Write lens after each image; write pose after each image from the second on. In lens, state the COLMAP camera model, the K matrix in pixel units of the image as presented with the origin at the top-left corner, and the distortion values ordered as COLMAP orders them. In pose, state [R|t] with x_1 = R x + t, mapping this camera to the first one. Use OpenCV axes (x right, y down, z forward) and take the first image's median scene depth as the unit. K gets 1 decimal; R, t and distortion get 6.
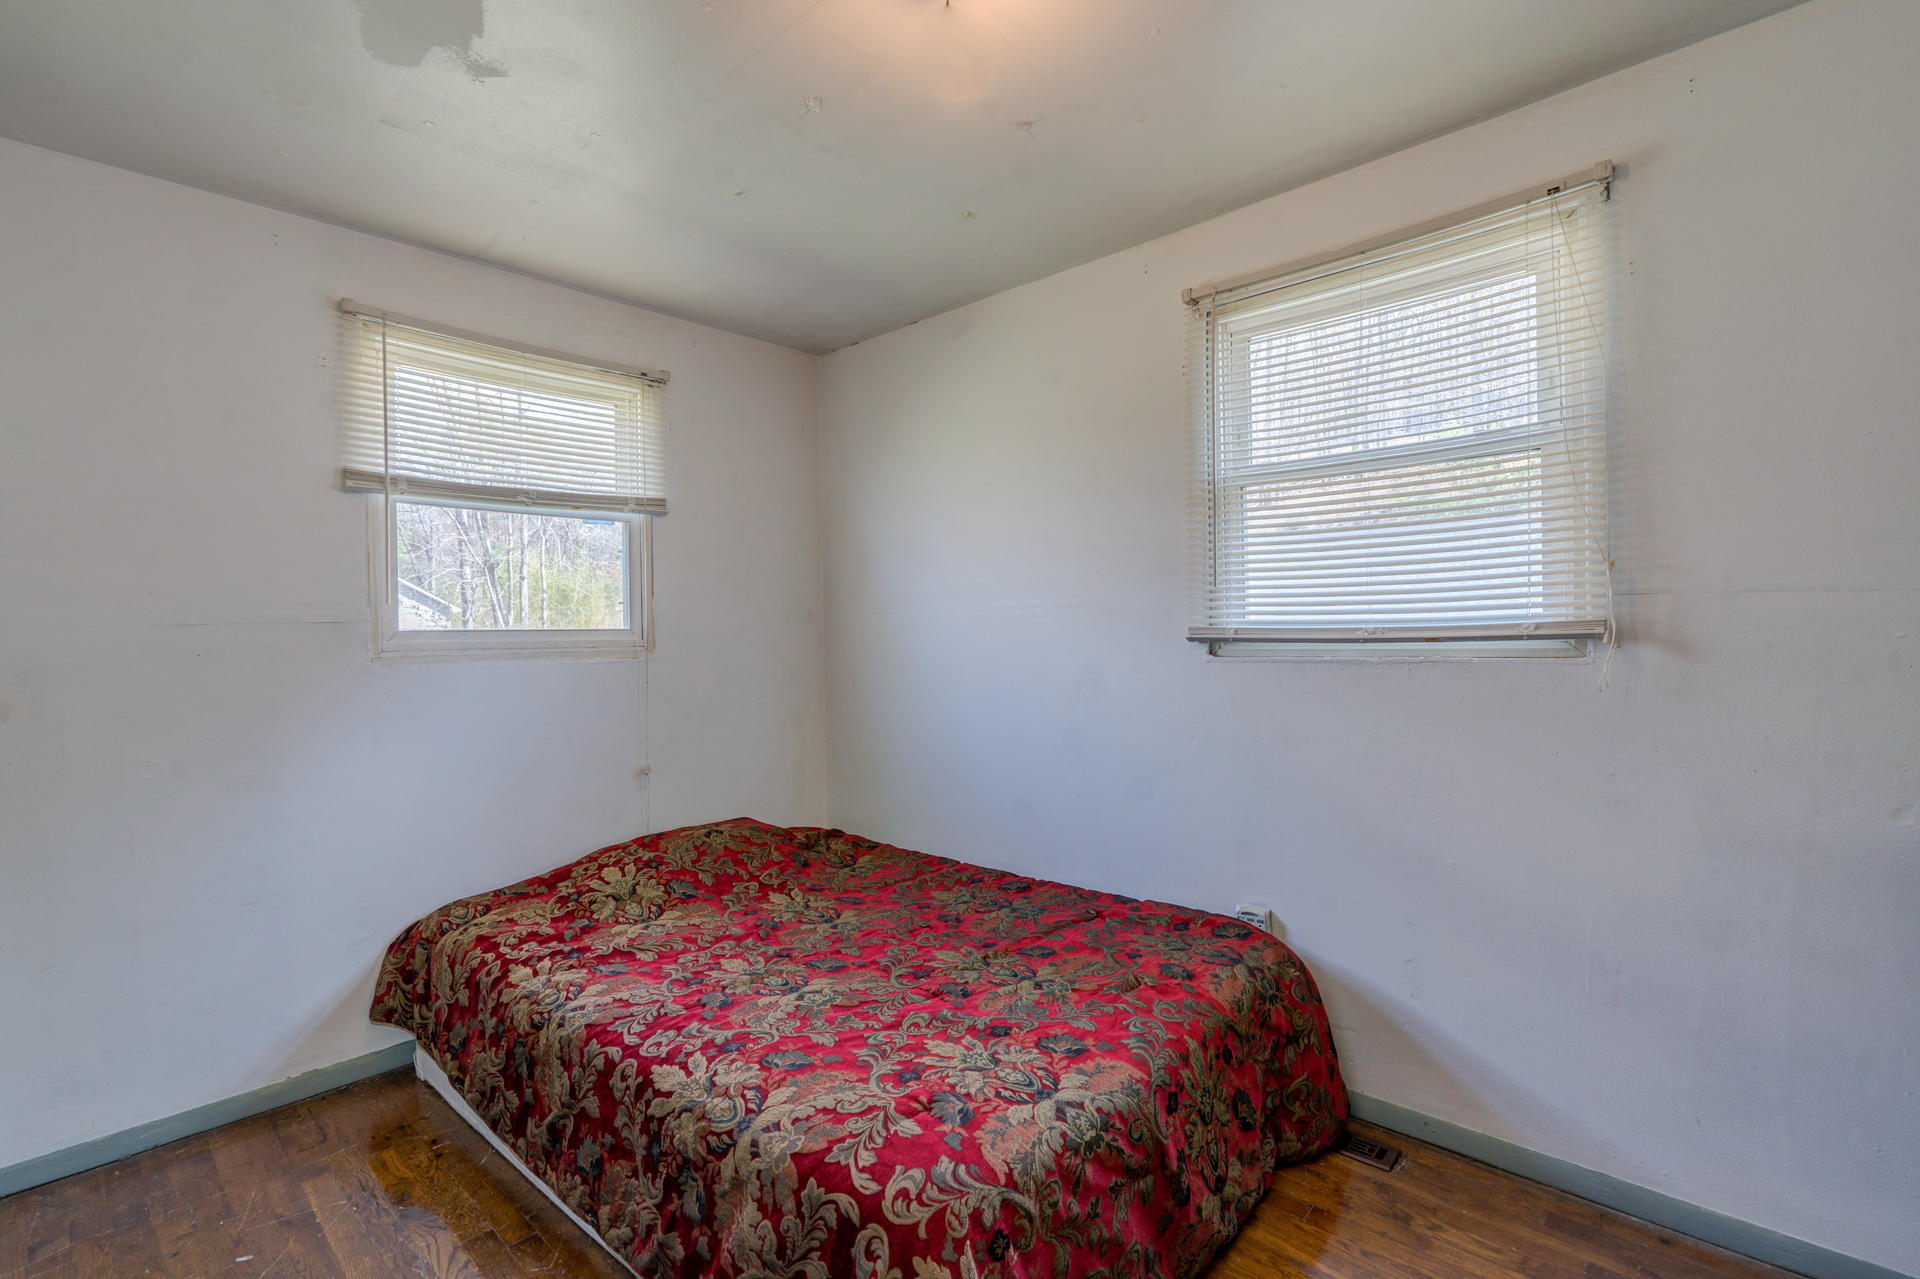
lens RADIAL K [[873.9, 0, 960.0], [0, 873.9, 639.5], [0, 0, 1]] dist [0.000701, 0.000560]
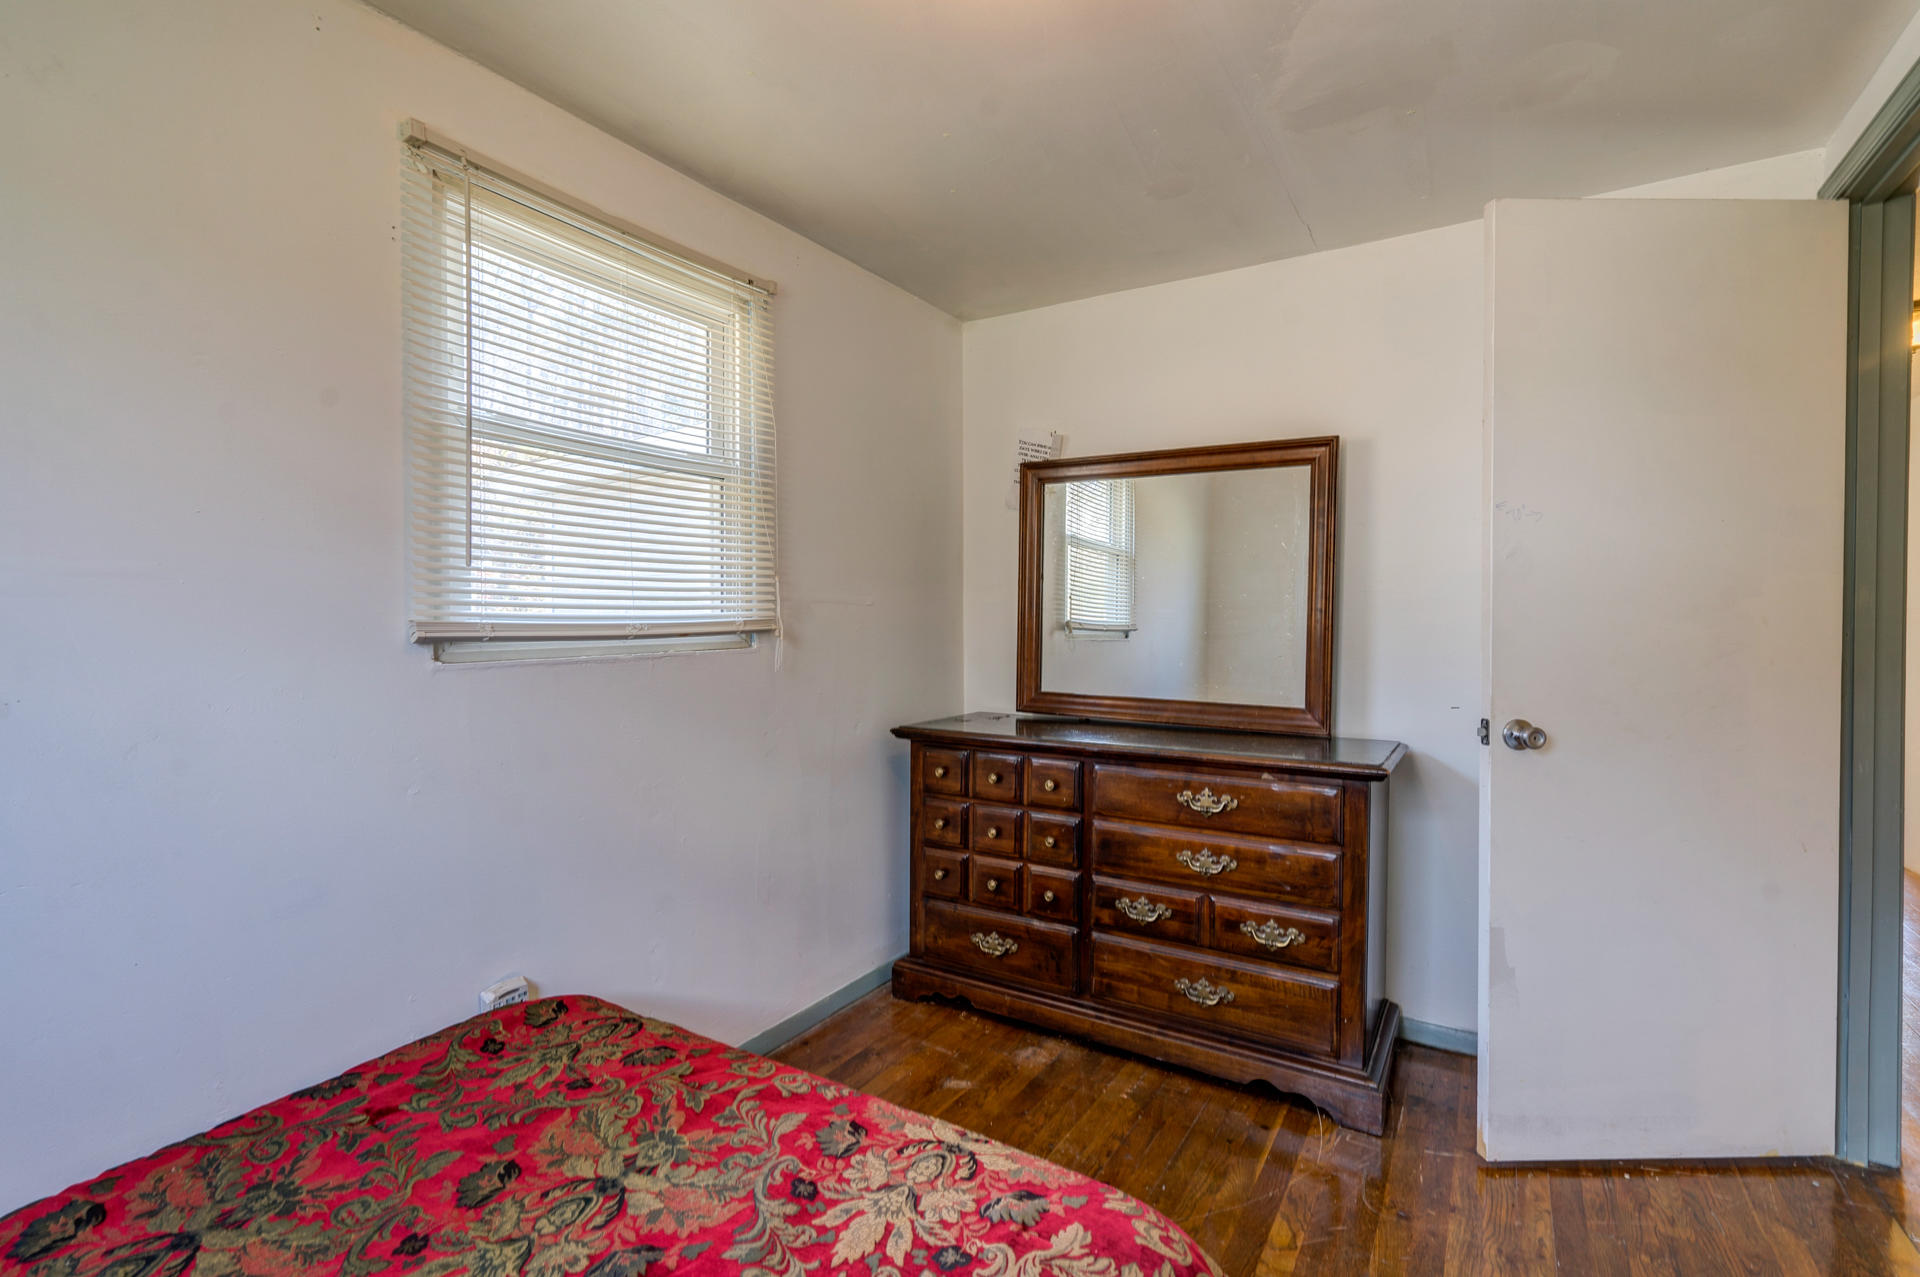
lens RADIAL K [[873.9, 0, 960.0], [0, 873.9, 638.5], [0, 0, 1]] dist [0.000701, 0.000560]
pose [[-0.185366, -0.008843, 0.982630, -0.552230], [0.011459, 0.999872, 0.011159, -0.004063], [-0.982603, 0.013328, -0.185241, 0.826672]]
